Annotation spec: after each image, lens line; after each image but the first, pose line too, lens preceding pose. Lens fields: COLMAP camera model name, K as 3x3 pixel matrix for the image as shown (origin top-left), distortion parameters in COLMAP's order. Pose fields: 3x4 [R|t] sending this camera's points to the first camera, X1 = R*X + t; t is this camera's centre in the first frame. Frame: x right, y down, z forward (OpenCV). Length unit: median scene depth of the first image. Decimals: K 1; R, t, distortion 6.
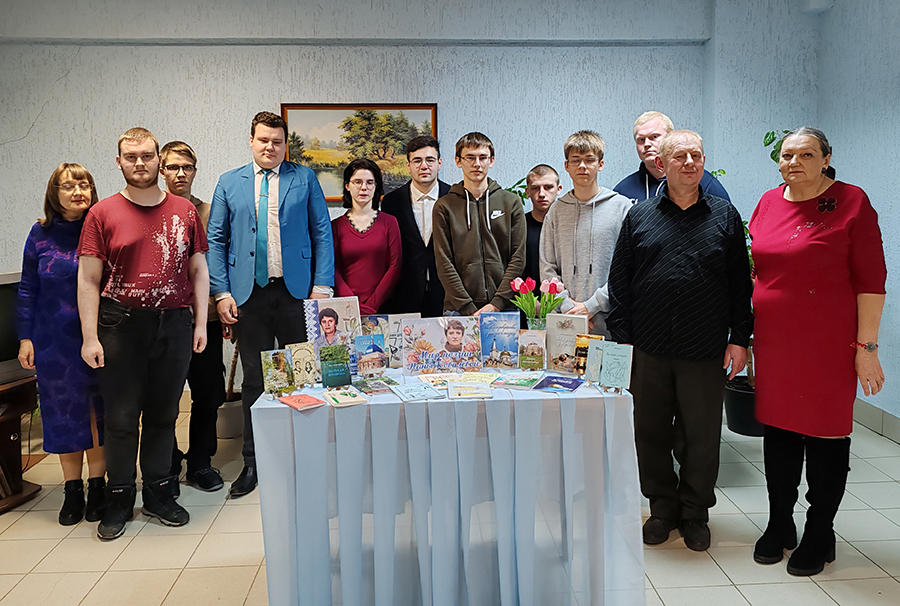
lens RADIAL K [[748.1, 0, 459.3], [0, 748.1, 246.4], [0, 0, 1]] dist [0.023952, -0.031256]
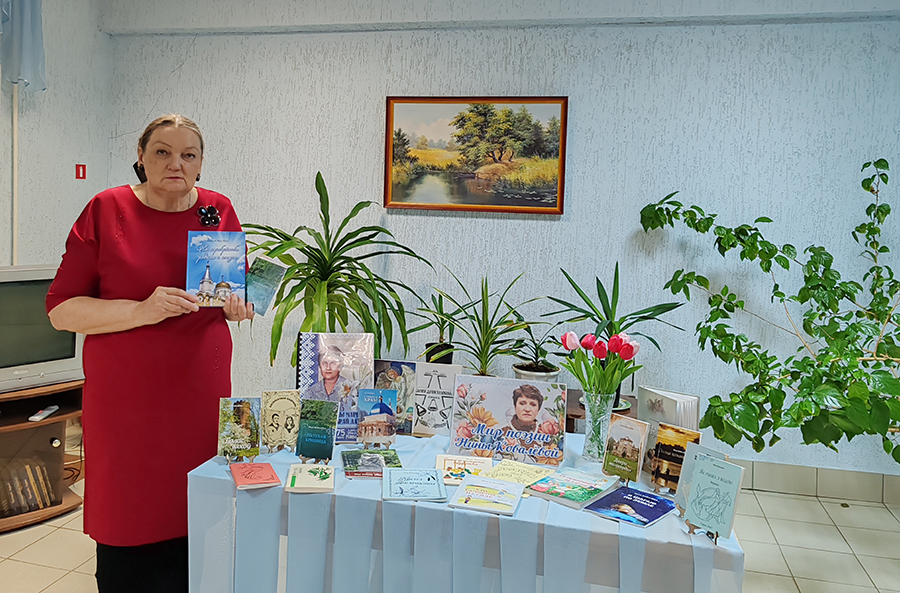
lens RADIAL K [[774.2, 0, 396.7], [0, 774.2, 216.5], [0, 0, 1]] dist [0.014823, -0.018183]
pose [[0.944842, 0.053082, -0.323196, 0.074797], [-0.070503, 0.996609, -0.042425, -0.011283], [0.319848, 0.062871, 0.945381, 0.148353]]
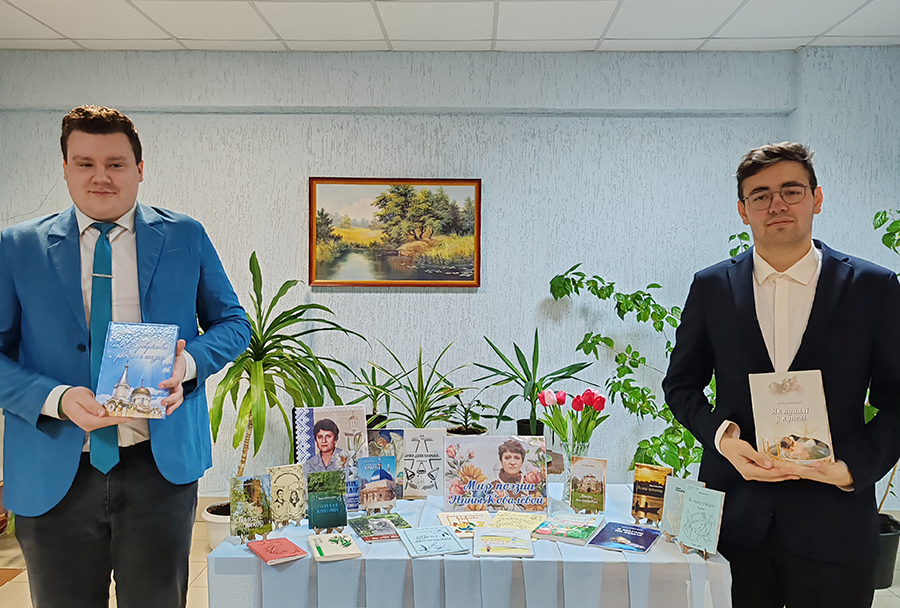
lens RADIAL K [[751.5, 0, 453.4], [0, 751.5, 269.8], [0, 0, 1]] dist [0.025867, -0.051035]
pose [[0.996740, 0.018398, -0.078554, 0.009412], [-0.025161, 0.995978, -0.085997, -0.005092], [0.076656, 0.087693, 0.993194, 0.117626]]
